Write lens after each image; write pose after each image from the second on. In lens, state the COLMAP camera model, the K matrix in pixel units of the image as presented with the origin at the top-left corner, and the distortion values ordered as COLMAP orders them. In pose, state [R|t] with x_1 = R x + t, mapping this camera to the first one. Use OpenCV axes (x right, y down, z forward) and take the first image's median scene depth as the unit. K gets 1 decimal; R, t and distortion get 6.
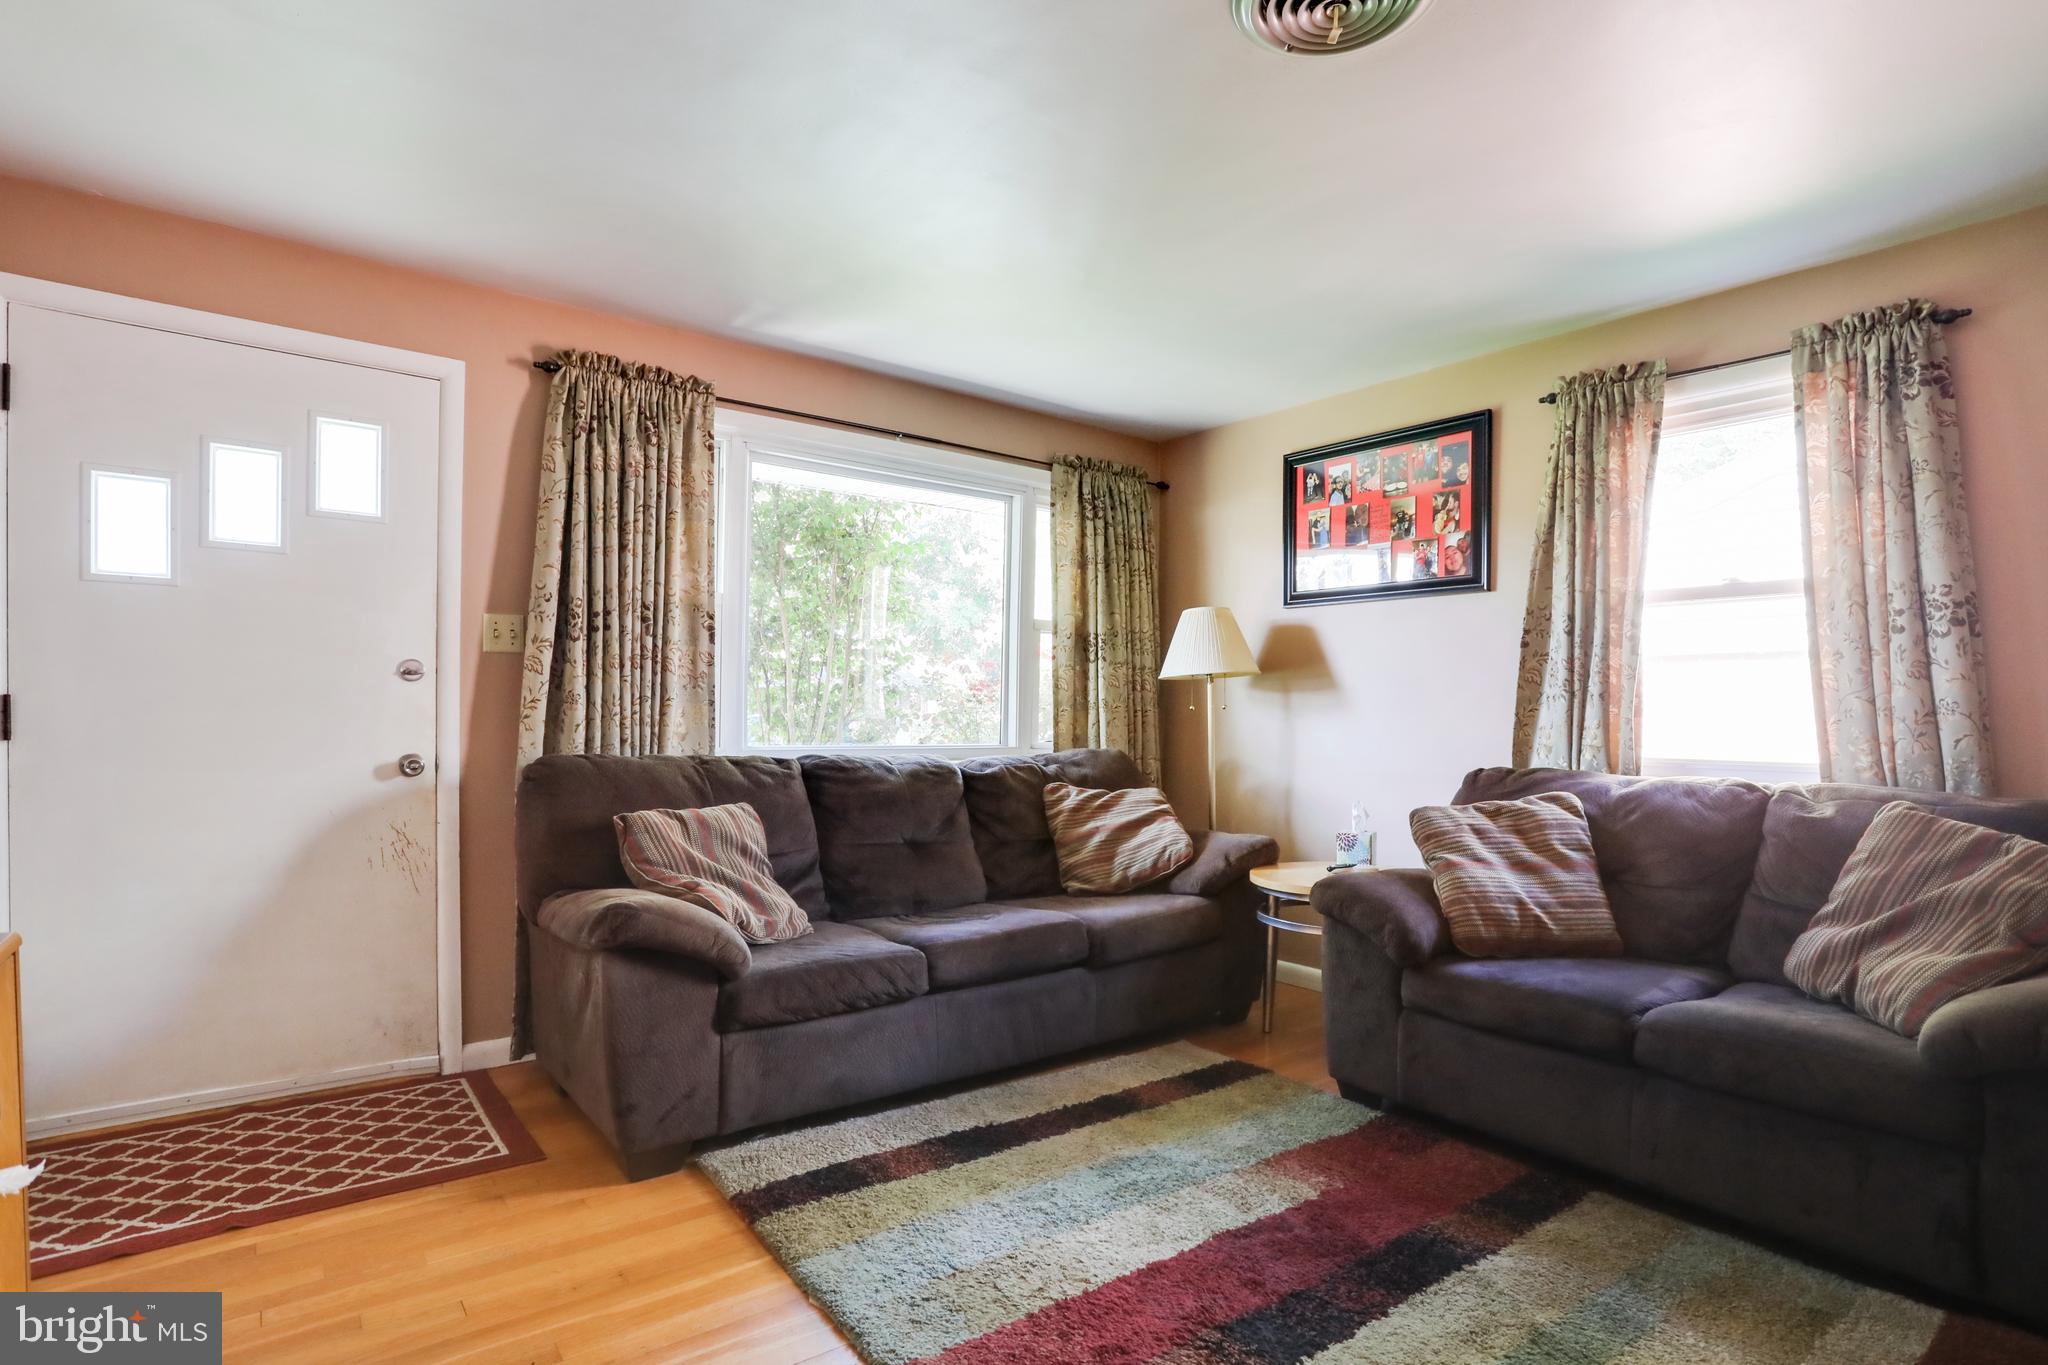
lens RADIAL K [[1034.3, 0, 1038.0], [0, 1034.3, 722.4], [0, 0, 1]] dist [-0.057583, 0.001075]
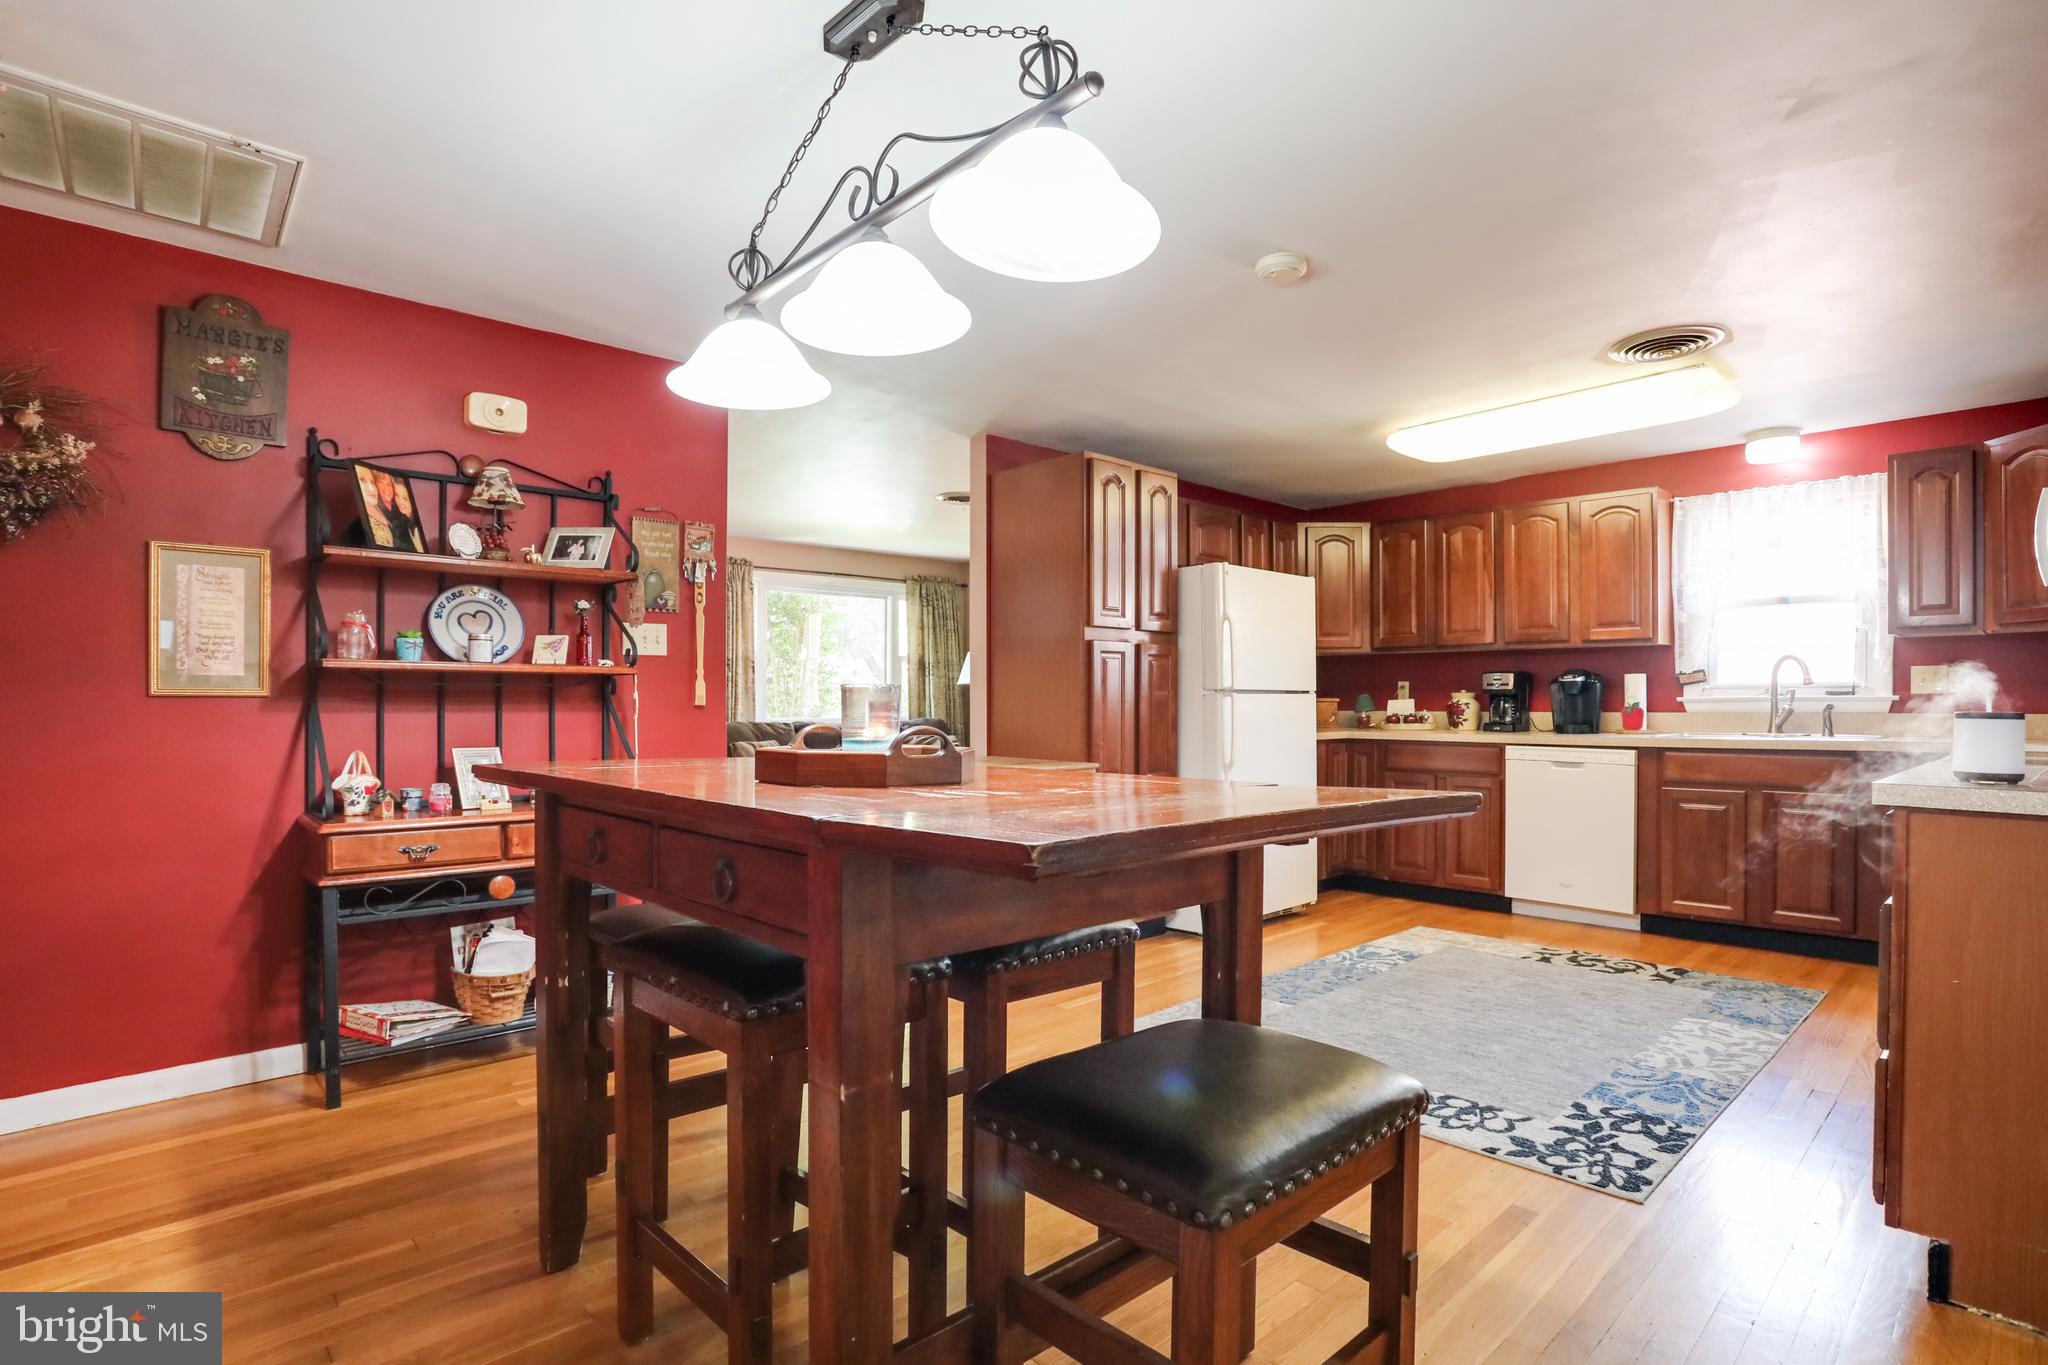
lens RADIAL K [[1017.8, 0, 1030.3], [0, 1017.8, 700.0], [0, 0, 1]] dist [-0.059897, 0.025050]
pose [[0.996100, -0.014123, 0.087093, 0.109072], [0.014587, 0.999883, -0.004697, 0.001702], [-0.087016, 0.005949, 0.996189, -1.404847]]
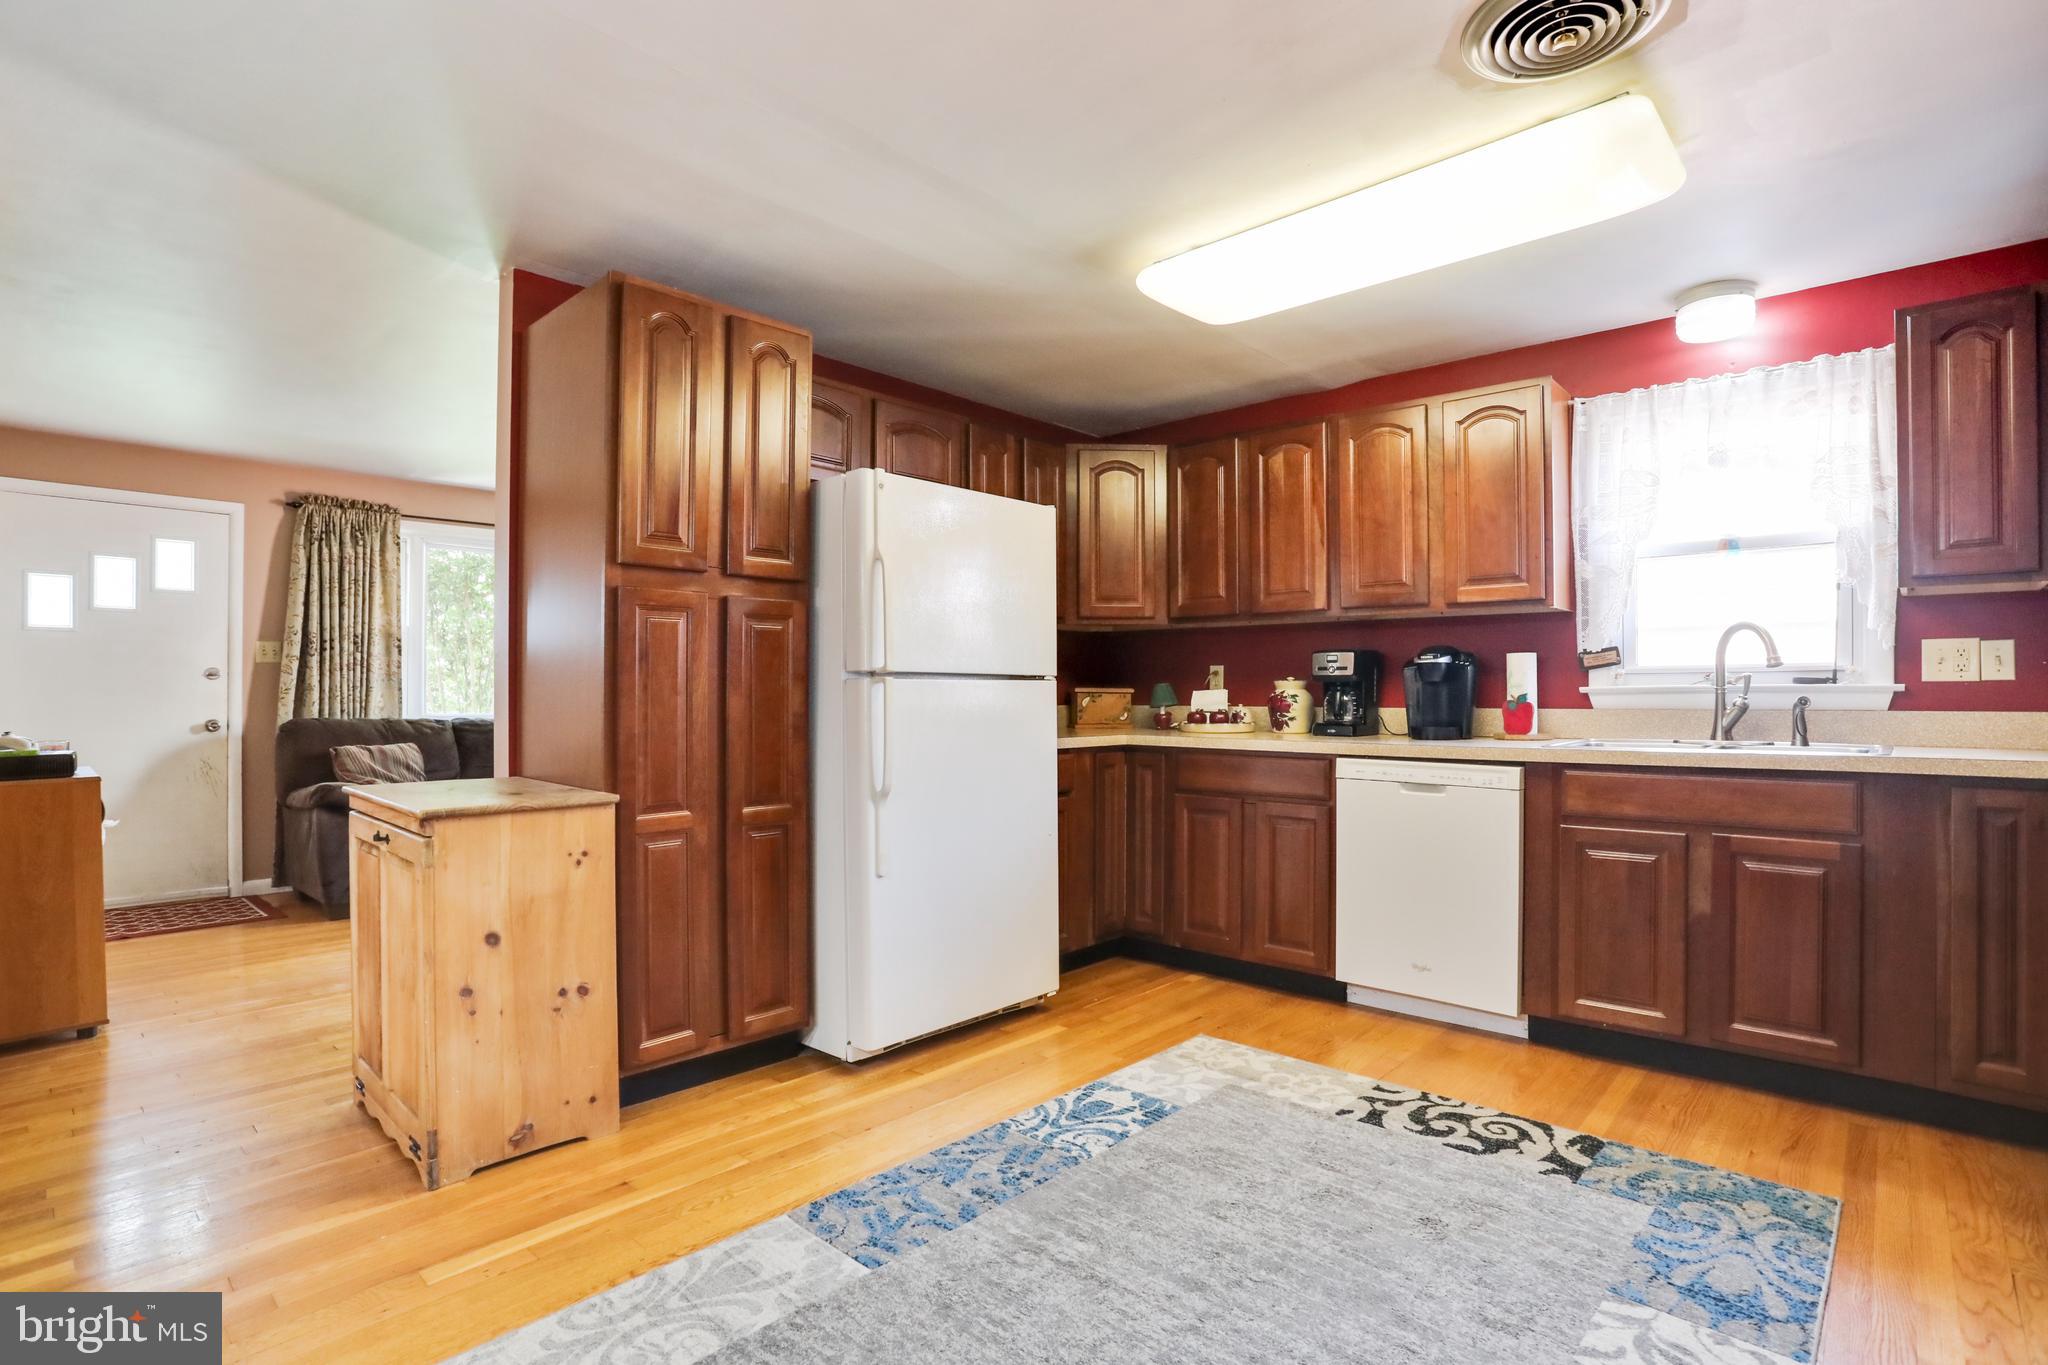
lens RADIAL K [[1005.1, 0, 1024.0], [0, 1005.1, 682.5], [0, 0, 1]] dist [-0.064802, 0.027419]
pose [[0.987234, -0.010015, 0.158960, 0.500186], [0.012484, 0.999816, -0.014537, 0.008318], [-0.158785, 0.016336, 0.987178, -0.884314]]
